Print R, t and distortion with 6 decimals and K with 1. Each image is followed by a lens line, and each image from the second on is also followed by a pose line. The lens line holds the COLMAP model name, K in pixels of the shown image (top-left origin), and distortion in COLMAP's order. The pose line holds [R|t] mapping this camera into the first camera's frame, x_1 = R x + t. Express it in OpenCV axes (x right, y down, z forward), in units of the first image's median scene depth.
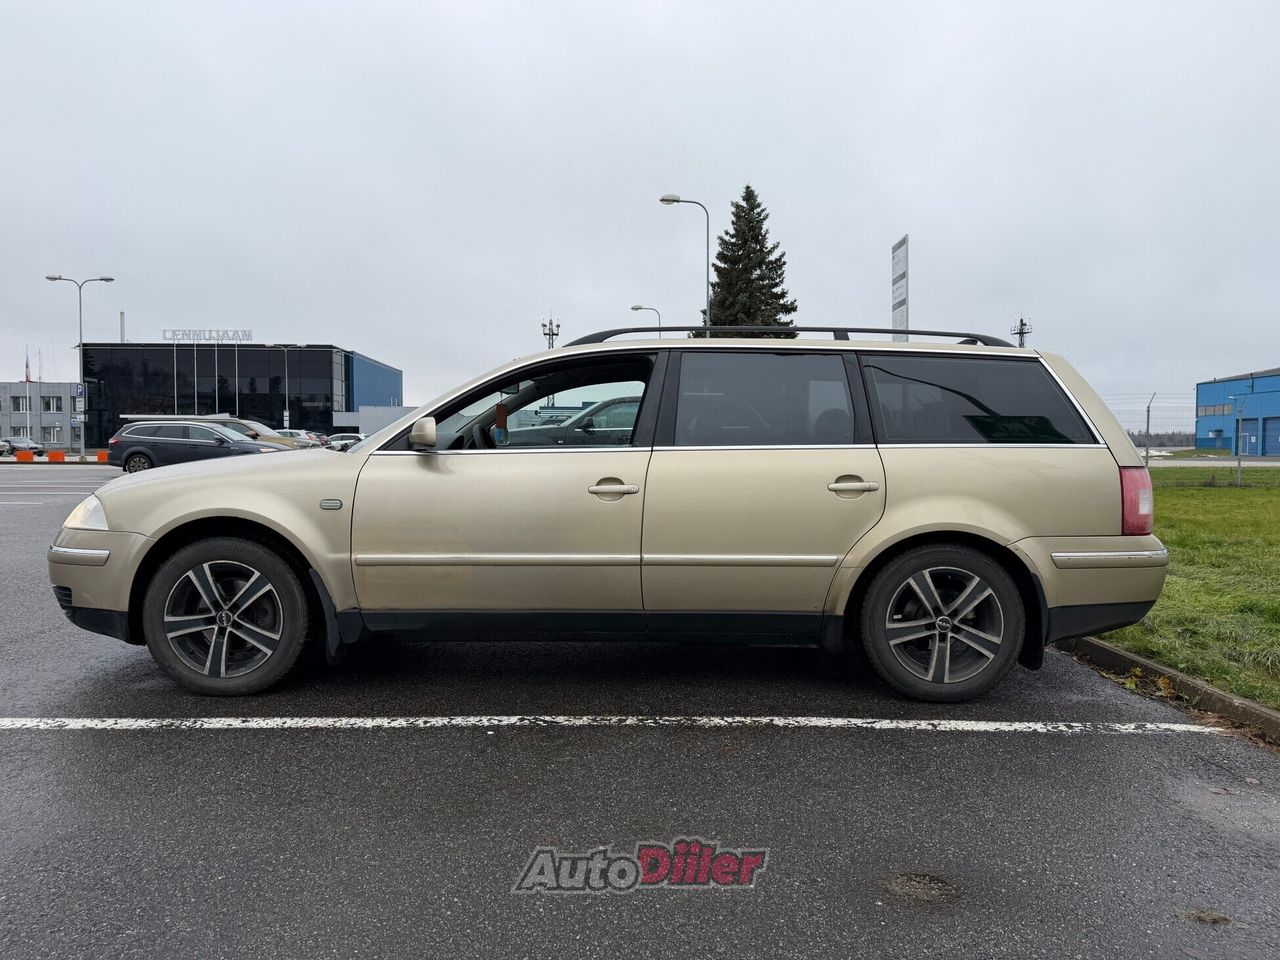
lens RADIAL K [[899.6, 0, 643.1], [0, 899.6, 493.5], [0, 0, 1]] dist [0.066039, -0.082141]
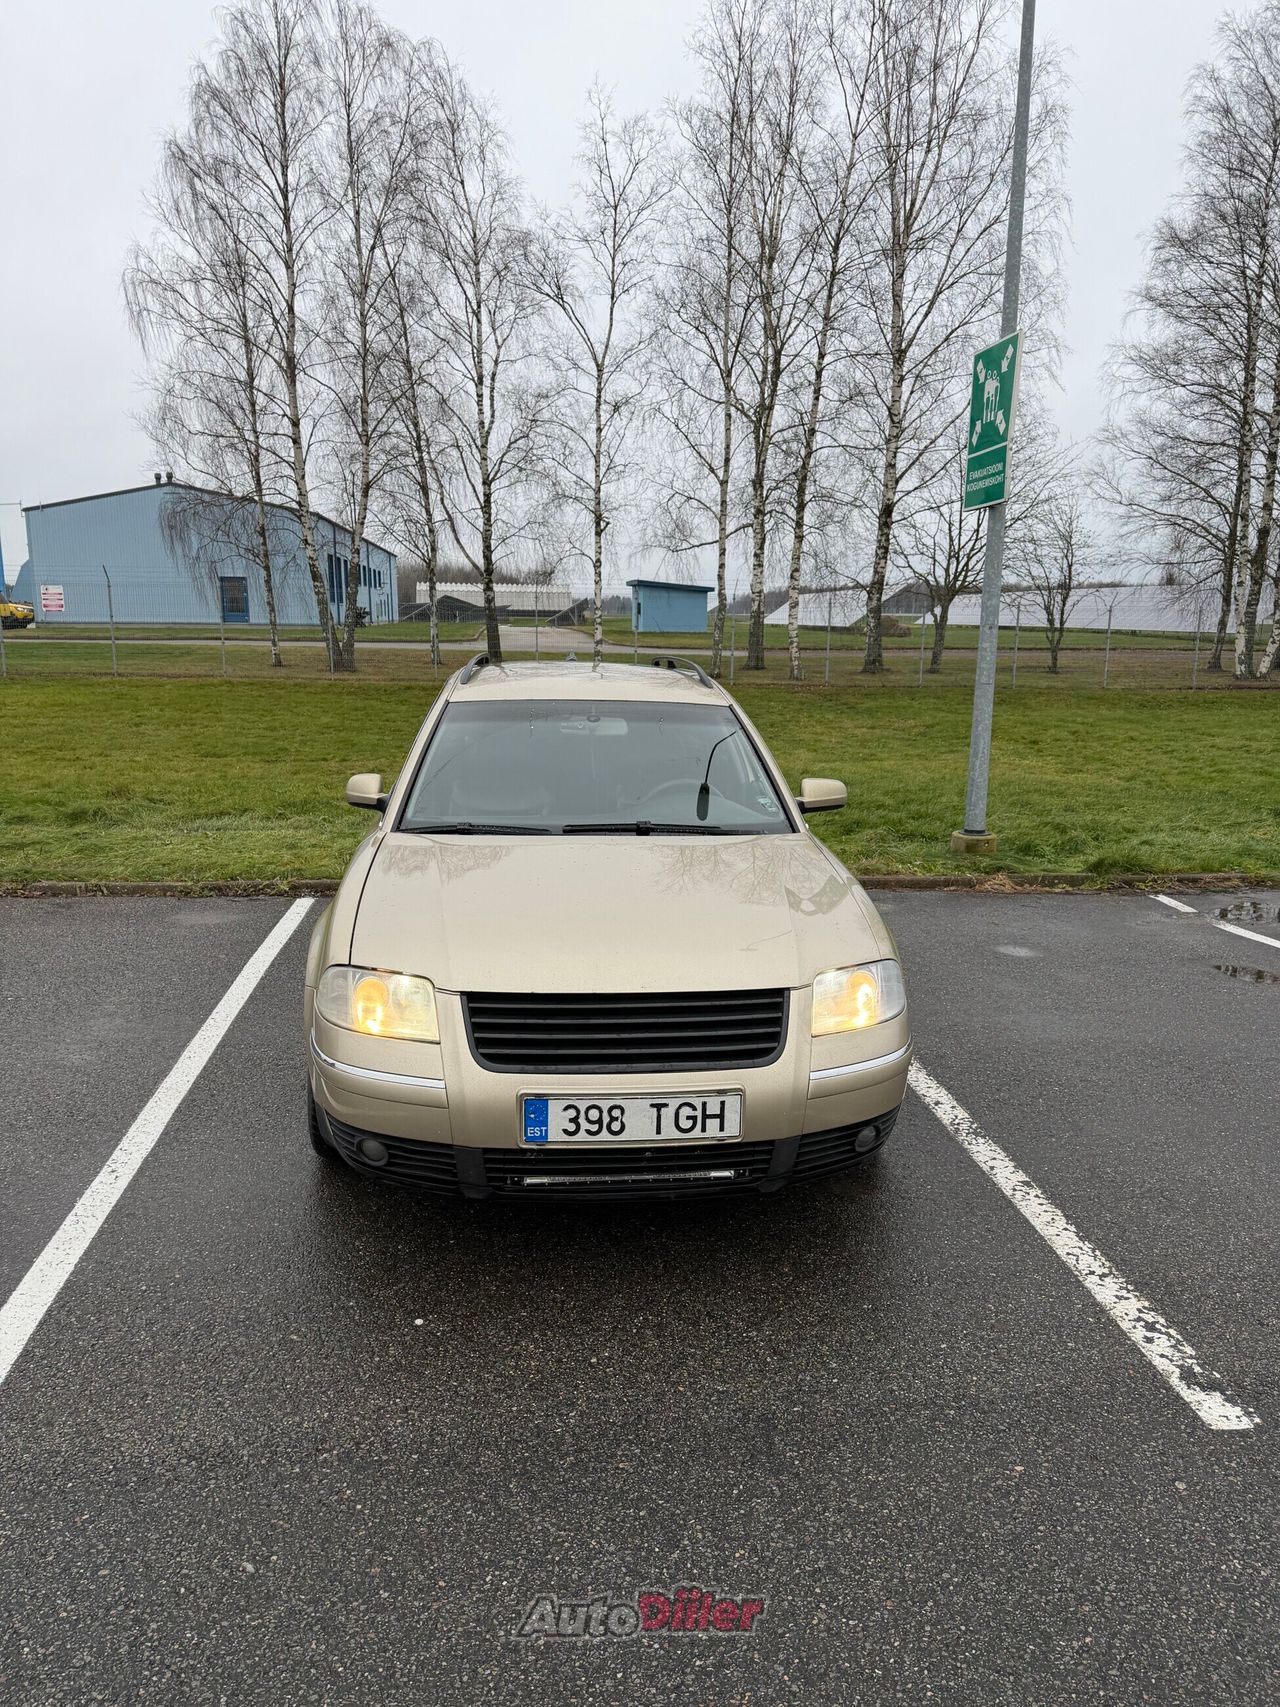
lens RADIAL K [[1199.7, 0, 649.8], [0, 1199.7, 856.7], [0, 0, 1]] dist [0.066039, -0.082141]
pose [[-0.085388, -0.202731, 0.975504, -1.546387], [0.036888, 0.977766, 0.206430, -0.283776], [-0.995665, 0.053611, -0.076011, 1.313494]]
